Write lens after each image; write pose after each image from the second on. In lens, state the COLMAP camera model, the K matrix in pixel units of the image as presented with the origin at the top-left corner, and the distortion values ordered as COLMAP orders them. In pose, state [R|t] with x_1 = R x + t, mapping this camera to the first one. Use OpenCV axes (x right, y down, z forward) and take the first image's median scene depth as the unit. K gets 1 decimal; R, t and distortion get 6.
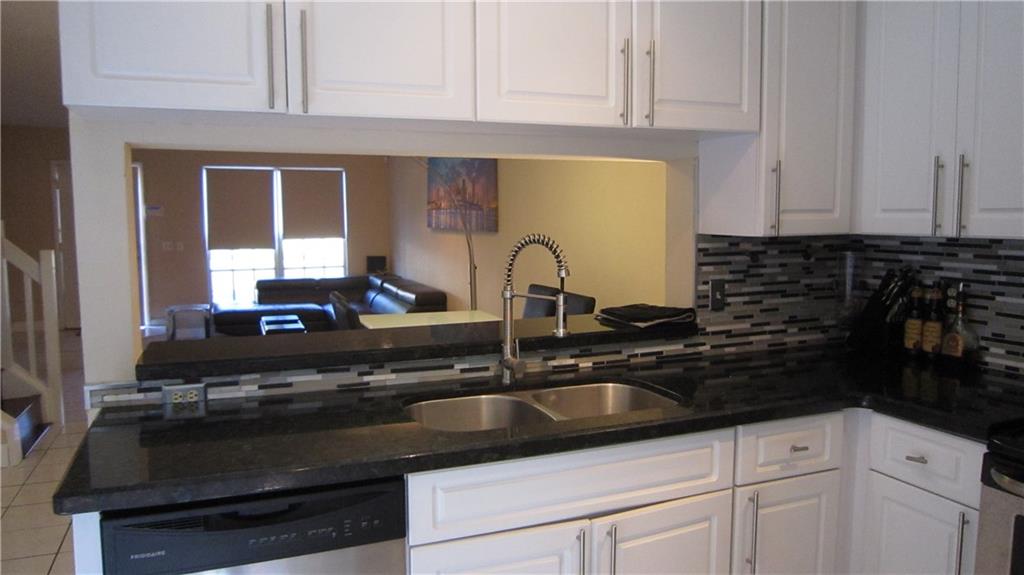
lens RADIAL K [[724.0, 0, 505.7], [0, 724.0, 280.1], [0, 0, 1]] dist [-0.065954, 0.016390]
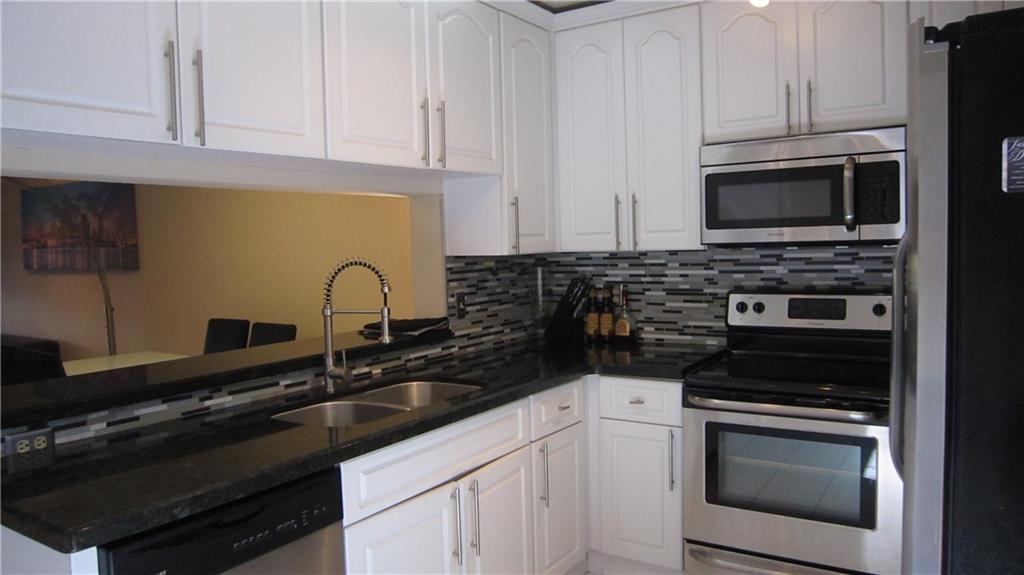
lens RADIAL K [[724.0, 0, 510.8], [0, 724.0, 286.9], [0, 0, 1]] dist [-0.065954, 0.016390]
pose [[0.825847, -0.049810, 0.561690, -0.179659], [0.072238, 0.997229, -0.017778, 0.009515], [-0.559248, 0.055257, 0.827157, -0.039046]]
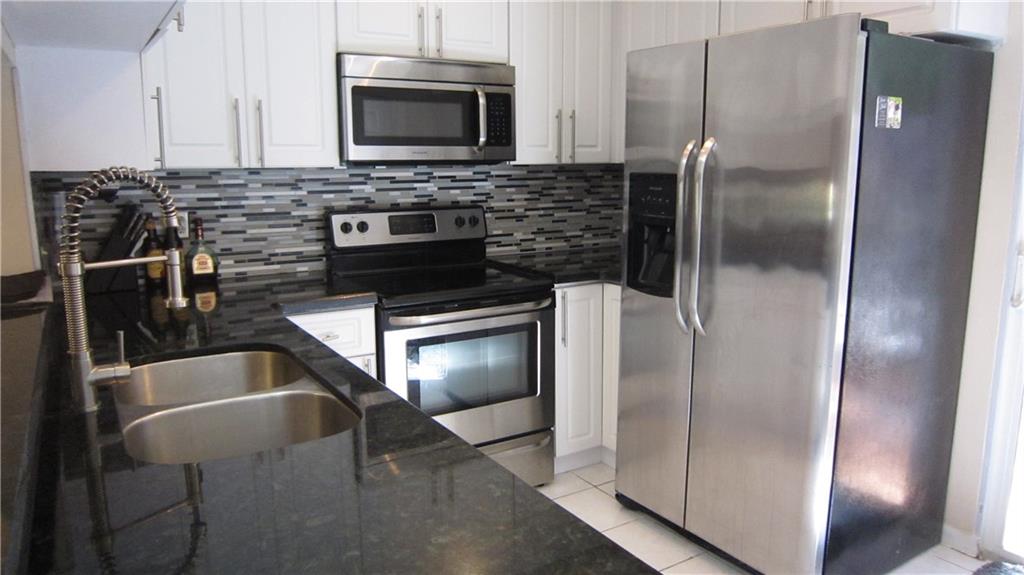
lens RADIAL K [[724.0, 0, 491.2], [0, 724.0, 272.6], [0, 0, 1]] dist [-0.065954, 0.016390]
pose [[-0.126173, -0.140804, 0.981965, -0.287278], [0.091673, 0.983985, 0.152873, -0.015167], [-0.987763, 0.109308, -0.111245, 0.331171]]
